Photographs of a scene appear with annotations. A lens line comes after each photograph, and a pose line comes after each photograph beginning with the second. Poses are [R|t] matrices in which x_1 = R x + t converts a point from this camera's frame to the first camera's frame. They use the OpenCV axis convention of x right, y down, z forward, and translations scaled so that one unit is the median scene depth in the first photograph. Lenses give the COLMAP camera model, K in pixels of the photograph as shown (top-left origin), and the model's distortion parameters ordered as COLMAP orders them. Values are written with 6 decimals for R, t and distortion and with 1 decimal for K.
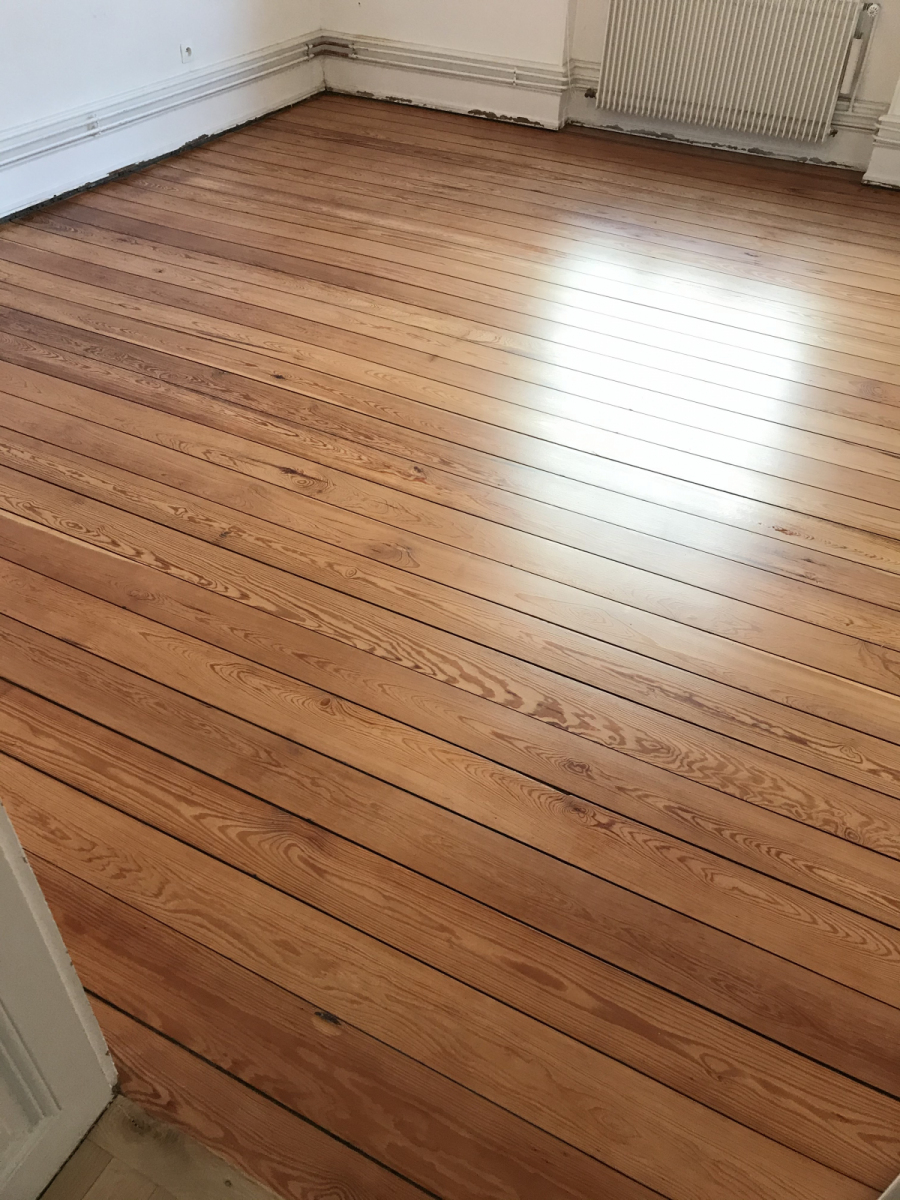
lens RADIAL K [[963.2, 0, 403.9], [0, 963.2, 595.9], [0, 0, 1]] dist [0.077813, -0.144025]
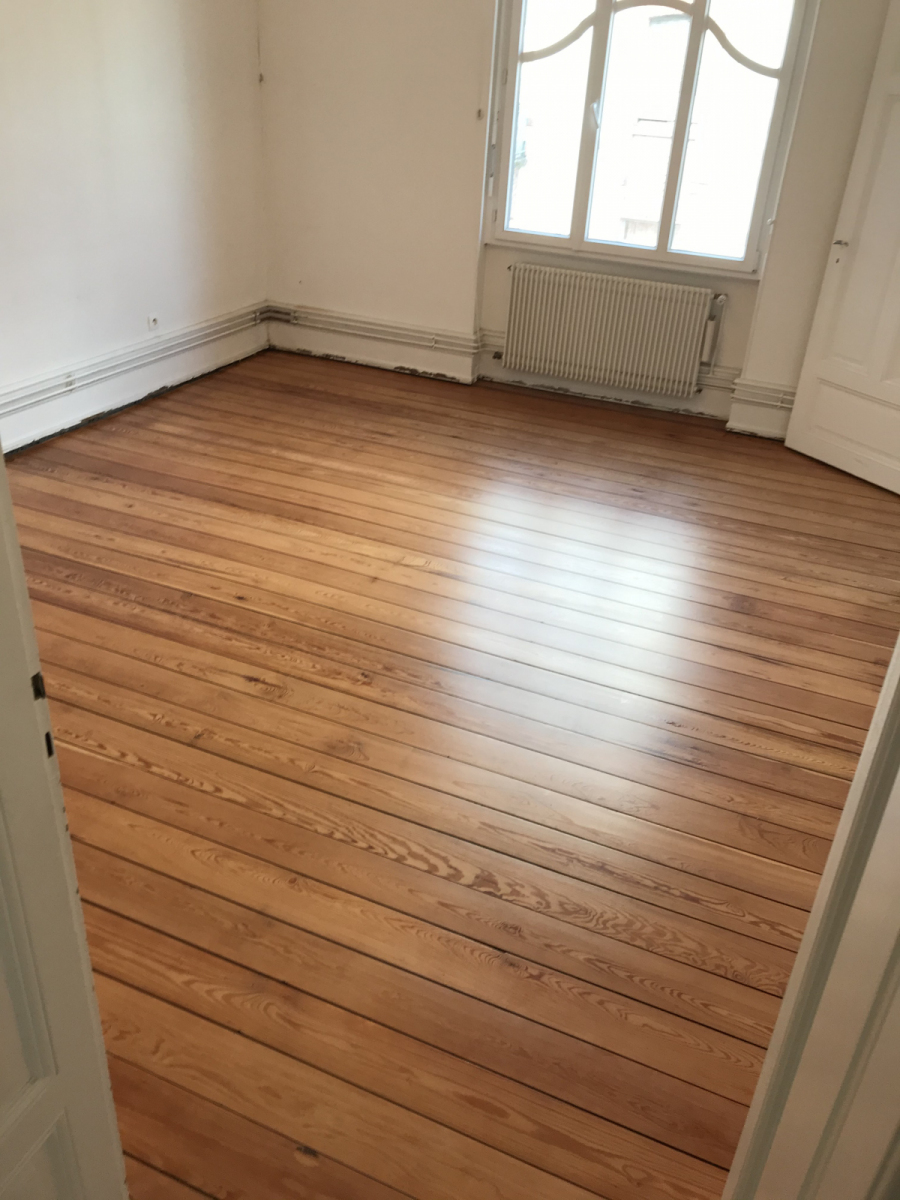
lens RADIAL K [[963.2, 0, 403.9], [0, 963.2, 595.9], [0, 0, 1]] dist [0.077813, -0.144025]
pose [[0.997210, -0.011365, 0.073777, -0.025340], [0.026266, 0.978560, -0.204282, 0.014550], [-0.069874, 0.205650, 0.976128, -0.173109]]
